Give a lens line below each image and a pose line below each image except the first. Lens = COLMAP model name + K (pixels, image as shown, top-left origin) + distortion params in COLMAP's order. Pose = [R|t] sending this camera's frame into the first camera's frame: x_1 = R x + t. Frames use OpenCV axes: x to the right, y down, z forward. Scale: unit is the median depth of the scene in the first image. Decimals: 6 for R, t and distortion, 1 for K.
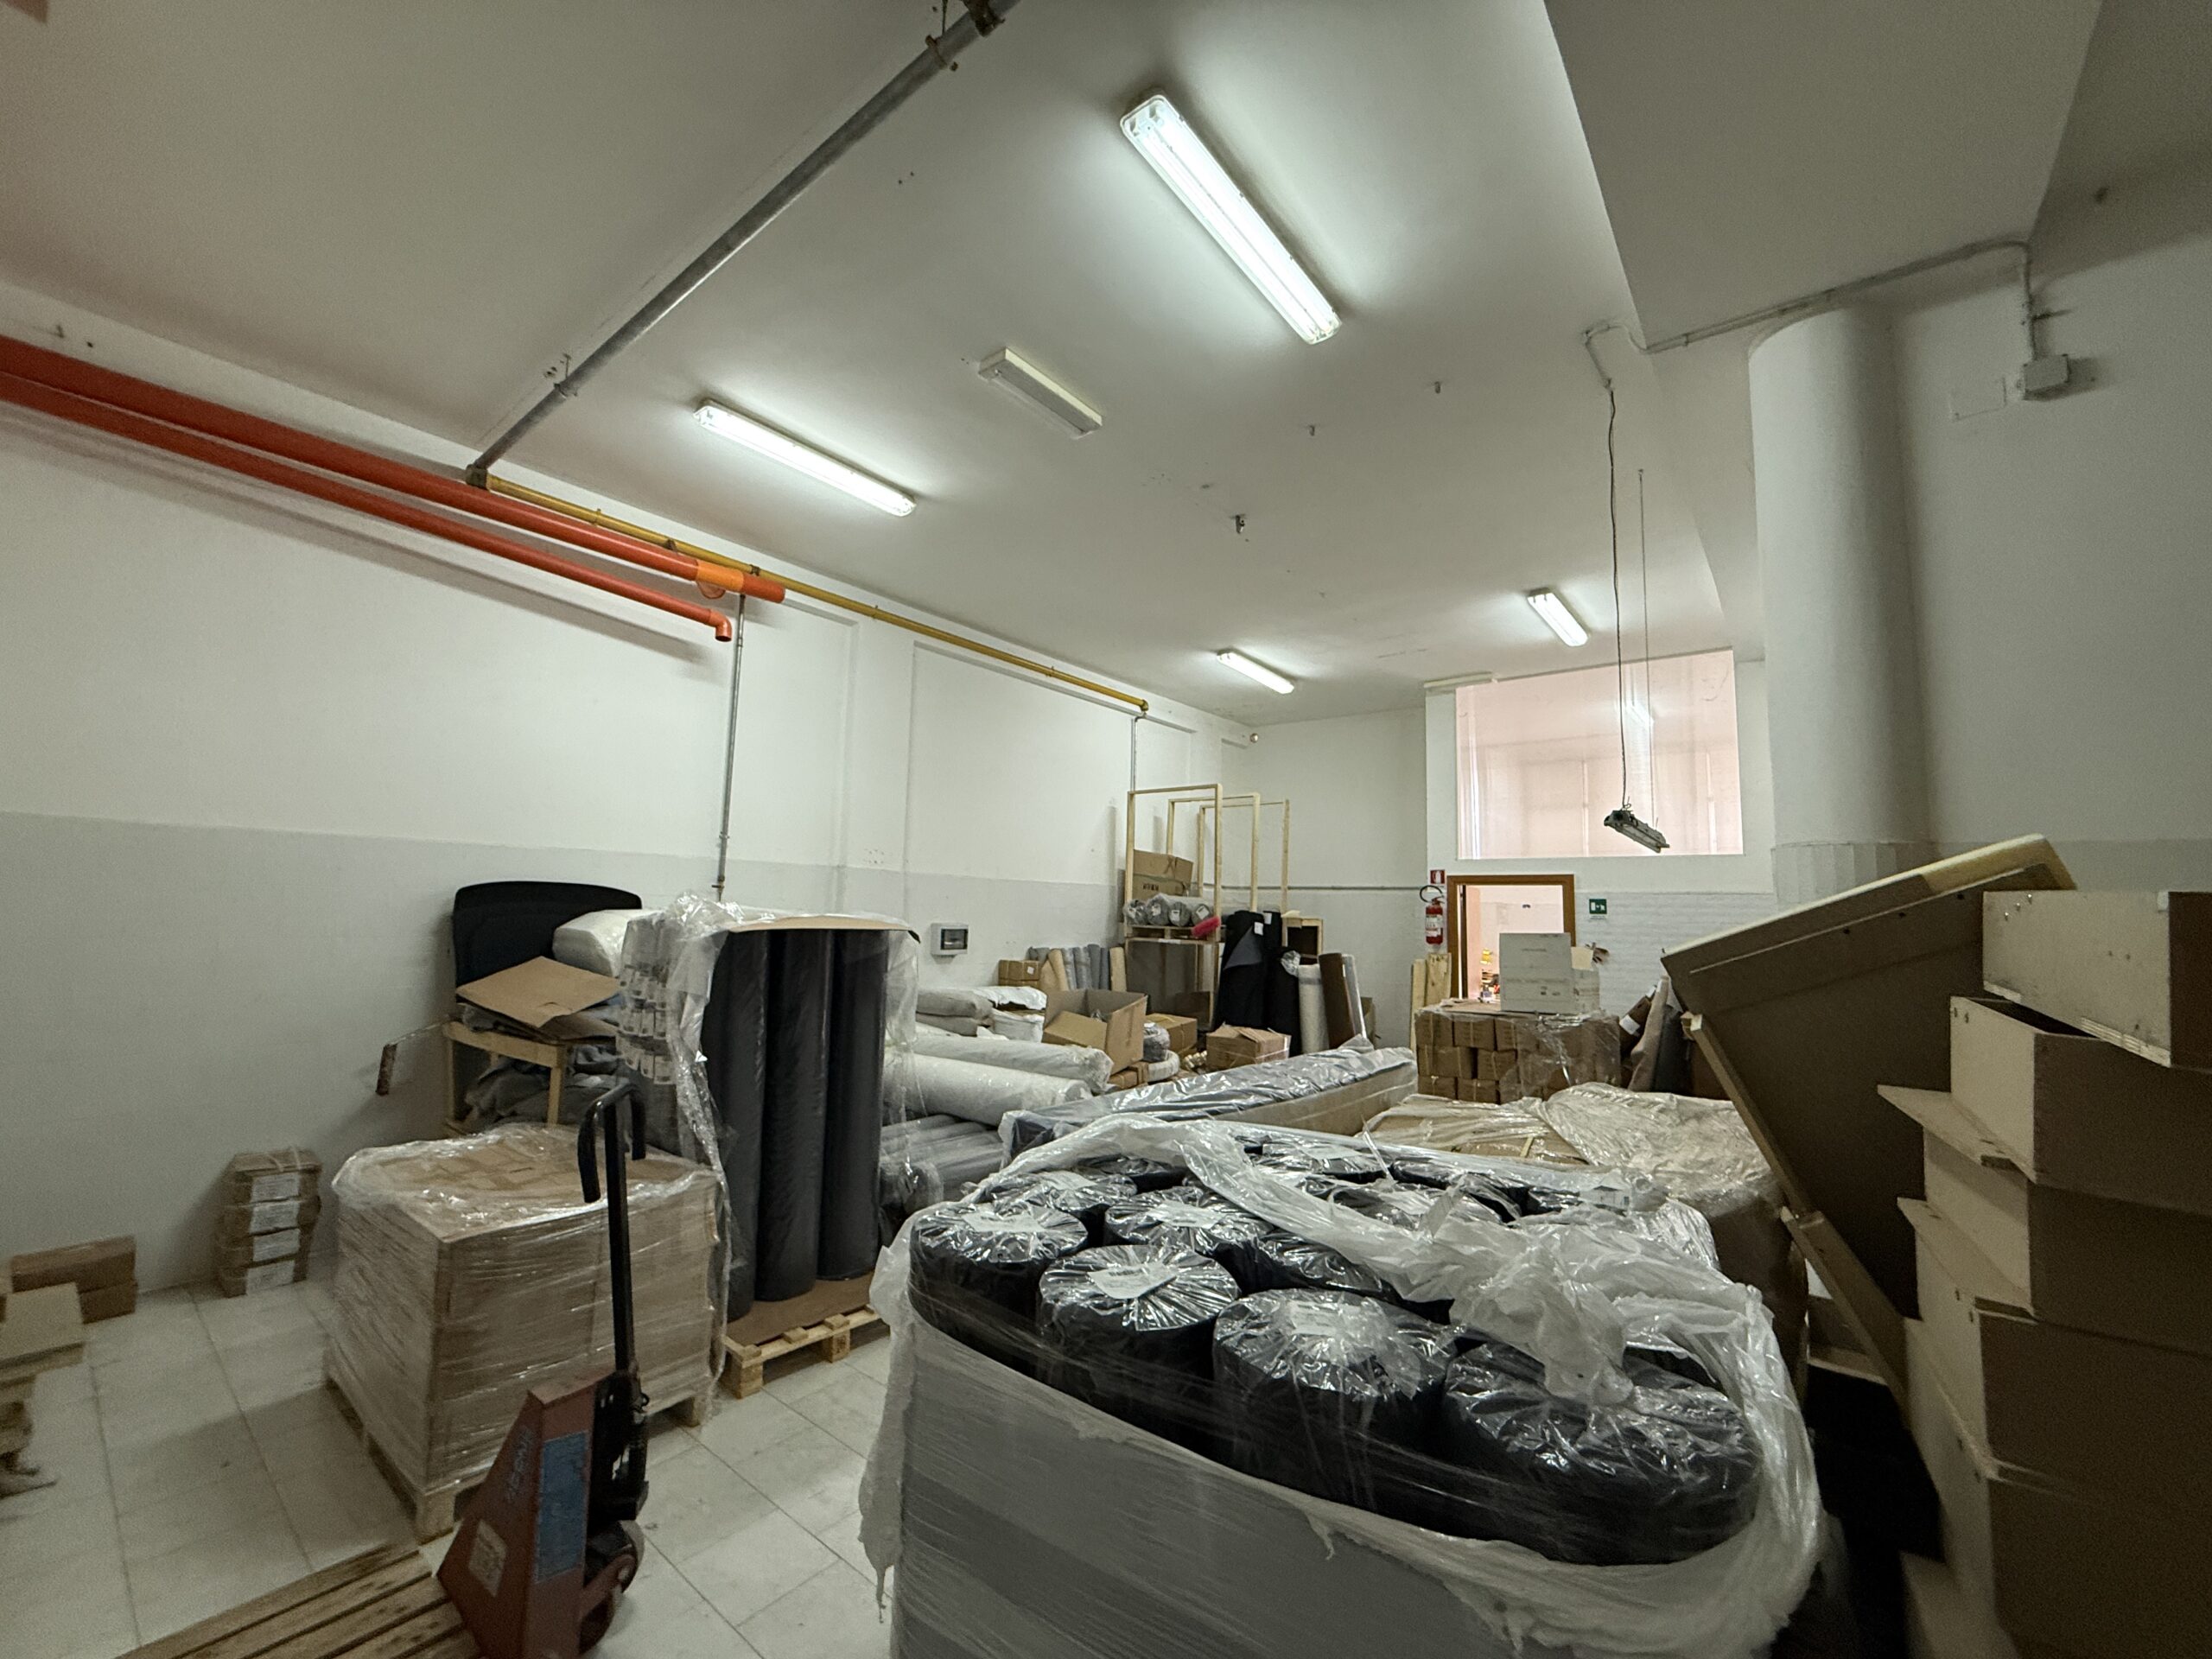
lens RADIAL K [[878.6, 0, 1100.7], [0, 878.6, 826.3], [0, 0, 1]] dist [0.000699, 0.000078]
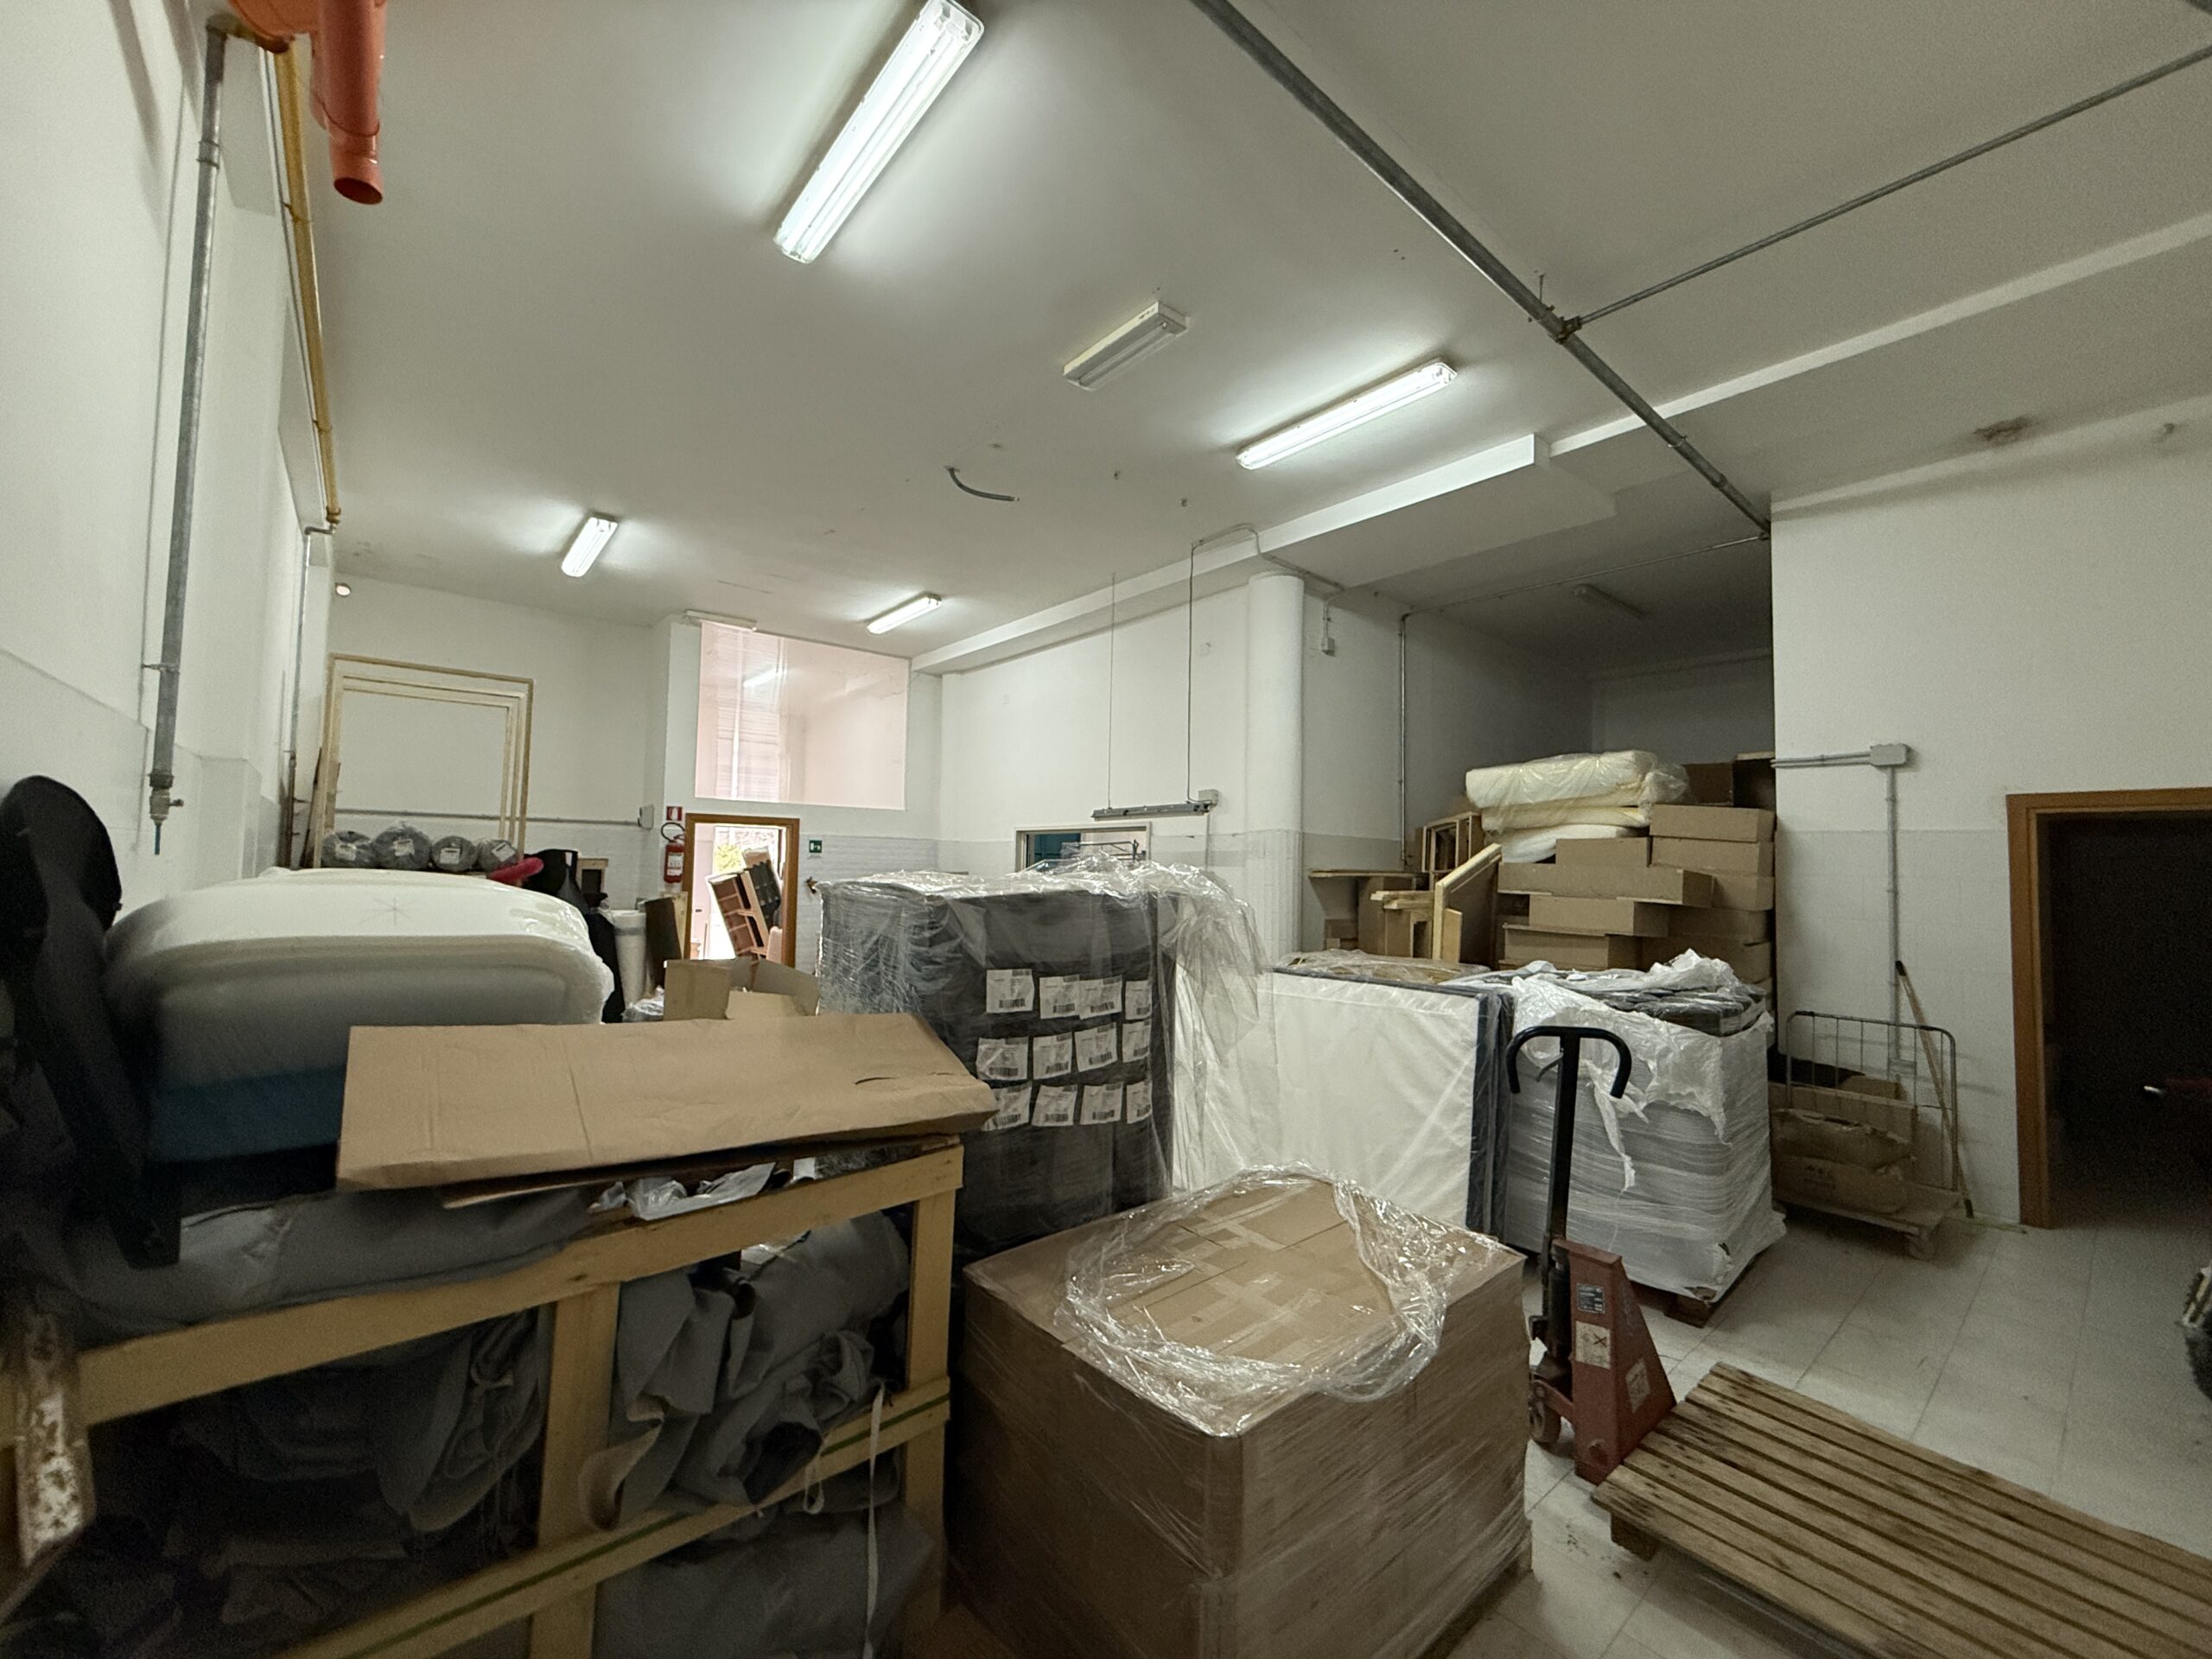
lens RADIAL K [[879.5, 0, 1100.7], [0, 879.5, 828.1], [0, 0, 1]] dist [-0.000604, -0.000010]
pose [[0.194152, 0.023727, 0.980684, -0.514799], [-0.110592, 0.993864, -0.002151, 0.025838], [-0.974718, -0.108038, 0.195585, 0.386290]]
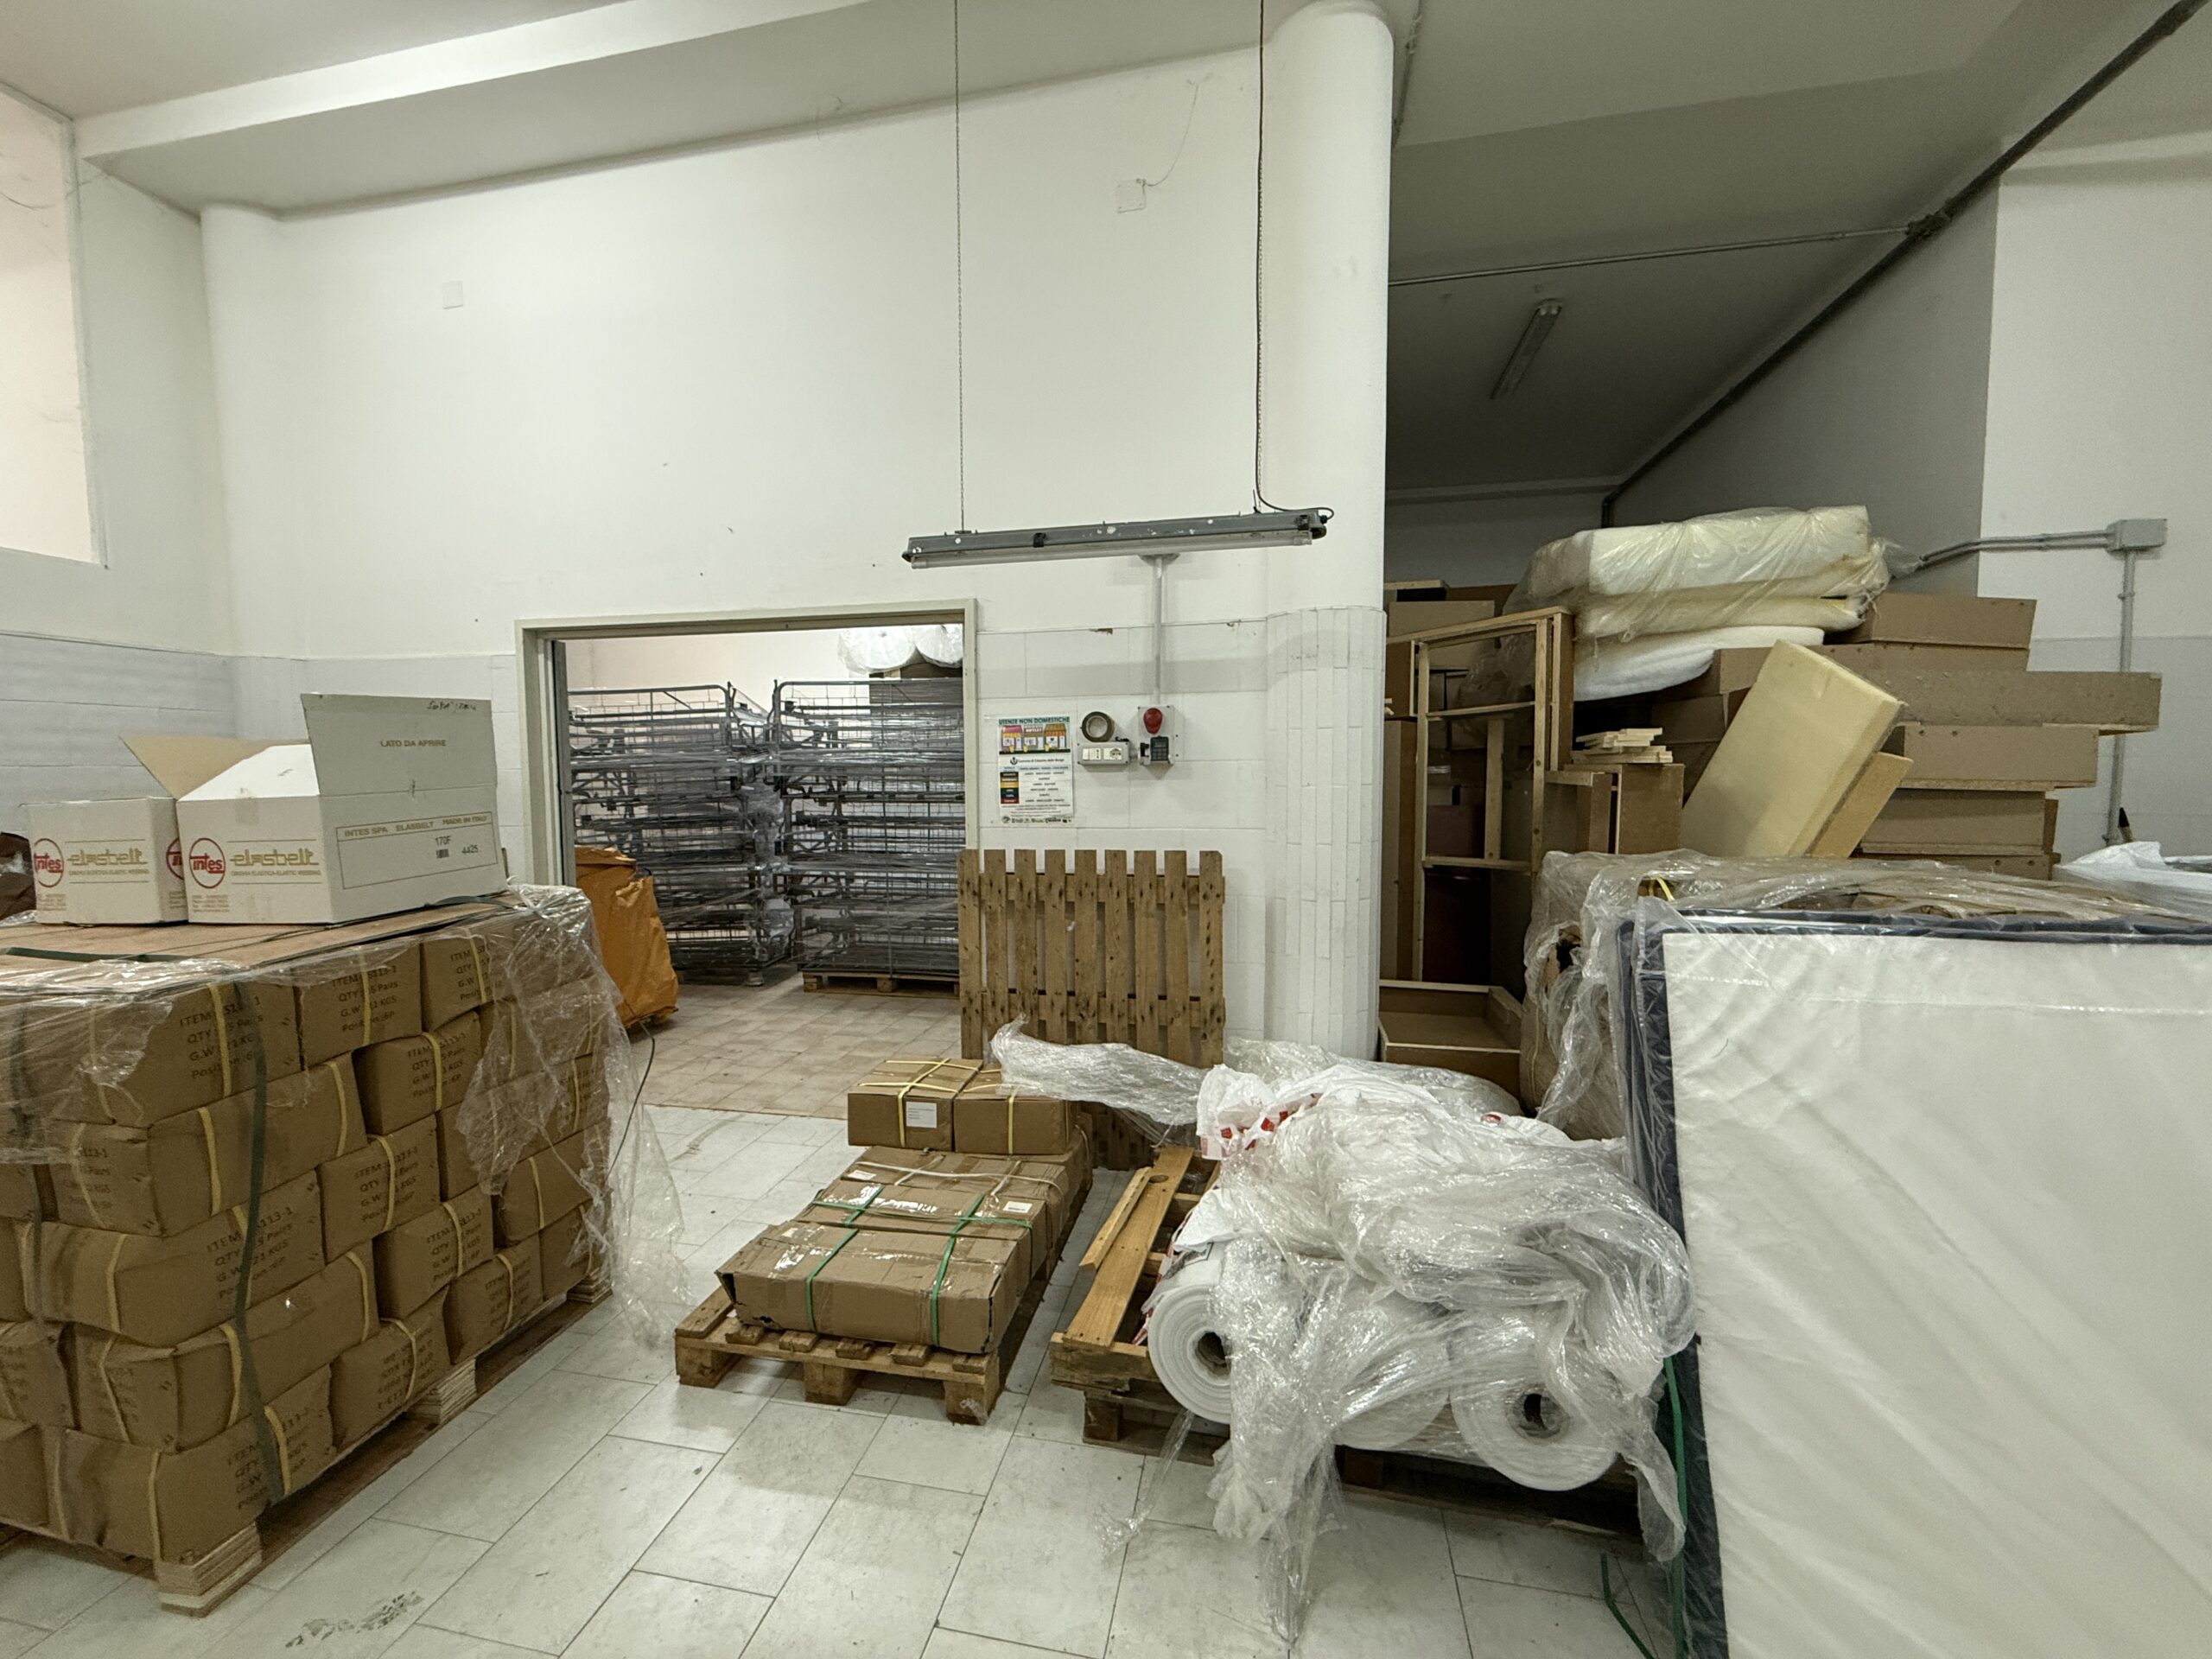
lens RADIAL K [[879.5, 0, 1100.7], [0, 879.5, 828.1], [0, 0, 1]] dist [-0.000604, -0.000010]
pose [[-0.456816, -0.080342, 0.885926, 0.018595], [-0.093425, 0.994739, 0.042037, 0.096032], [-0.884642, -0.063564, -0.461918, 0.653108]]
